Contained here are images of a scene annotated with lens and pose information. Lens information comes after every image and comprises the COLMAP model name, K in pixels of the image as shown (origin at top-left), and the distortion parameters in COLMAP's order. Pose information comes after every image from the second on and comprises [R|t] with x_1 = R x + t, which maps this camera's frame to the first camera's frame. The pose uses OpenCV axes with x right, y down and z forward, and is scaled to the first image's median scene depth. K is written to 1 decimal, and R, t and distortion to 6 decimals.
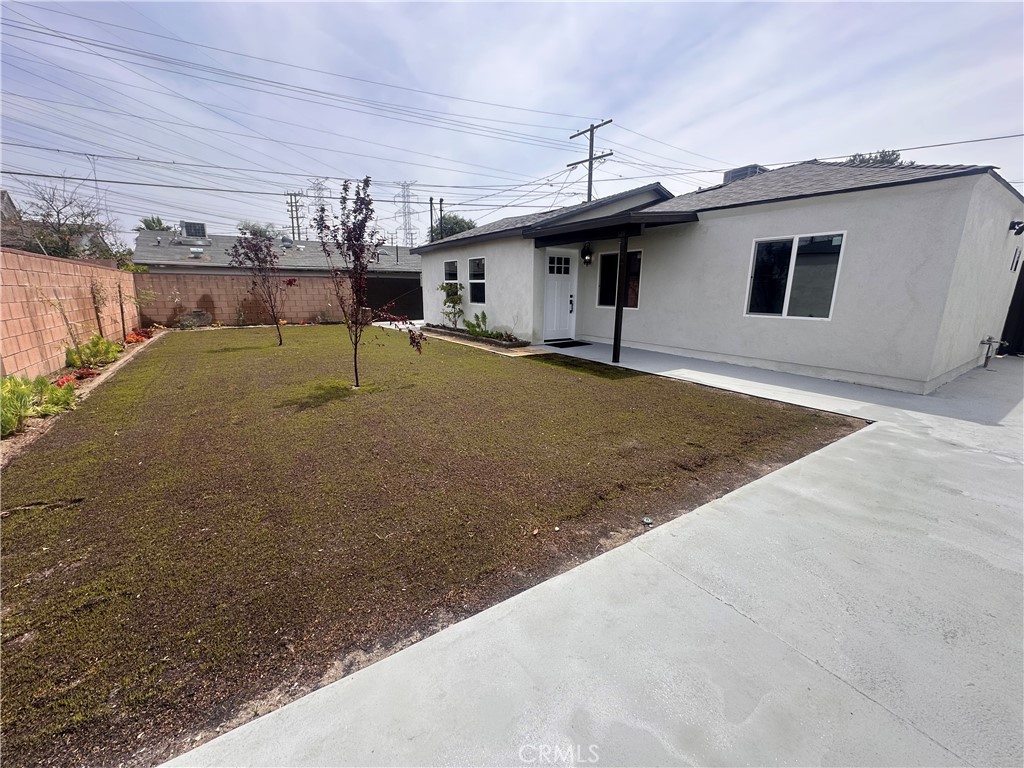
lens RADIAL K [[410.9, 0, 512.9], [0, 410.9, 379.0], [0, 0, 1]] dist [-0.001068, -0.000143]
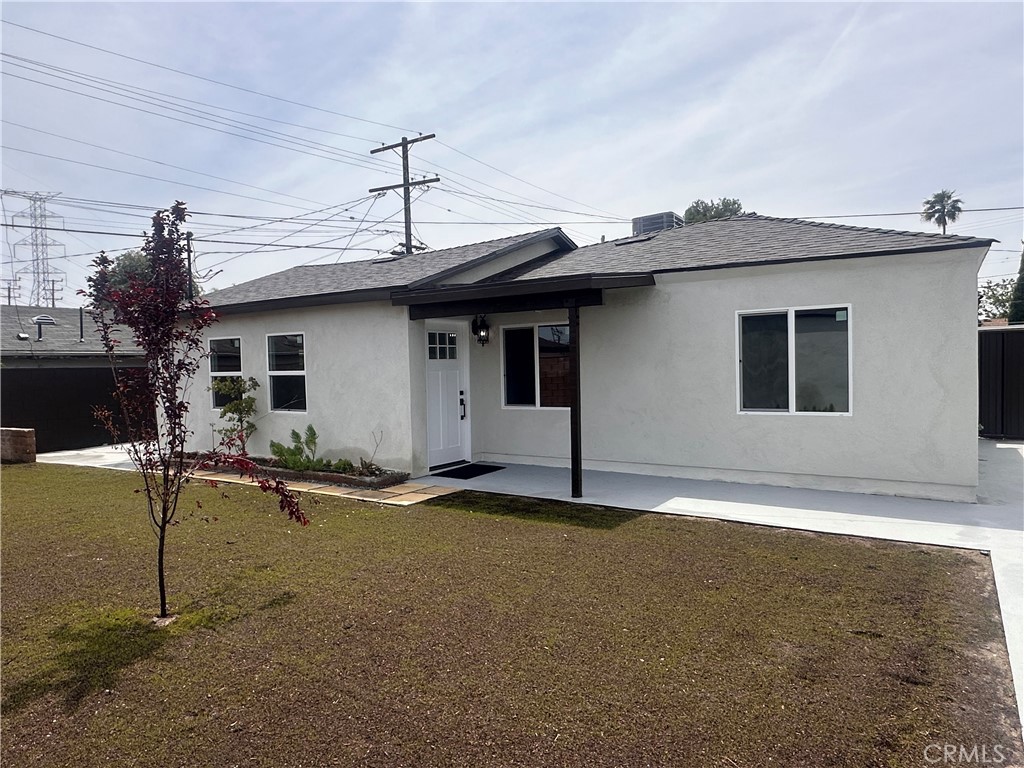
lens RADIAL K [[649.0, 0, 511.4], [0, 649.0, 384.9], [0, 0, 1]] dist [-0.001607, -0.001358]
pose [[0.924055, -0.042411, 0.379901, -0.172951], [0.112523, 0.979972, -0.164295, -0.046081], [-0.365324, 0.194565, 0.910320, 0.078192]]
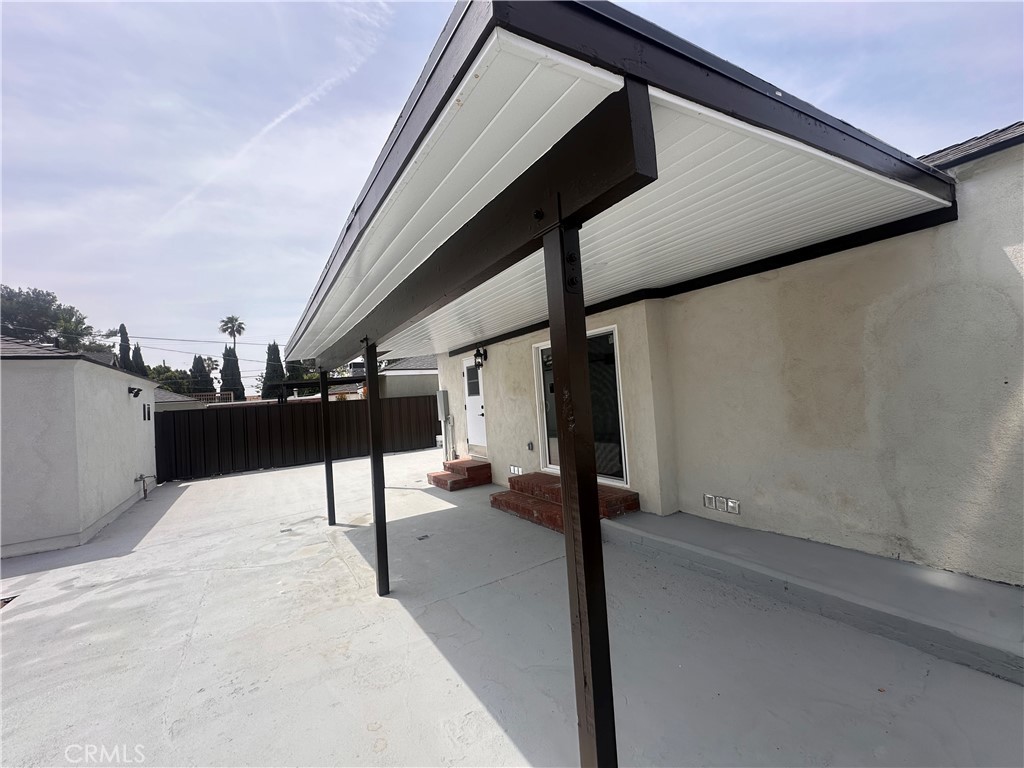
lens RADIAL K [[410.9, 0, 512.4], [0, 410.9, 381.2], [0, 0, 1]] dist [-0.001068, -0.000143]
pose [[0.034333, 0.027593, 0.999029, -0.026072], [0.285050, 0.957827, -0.036251, -0.006570], [-0.957898, 0.286018, 0.025020, -0.132237]]
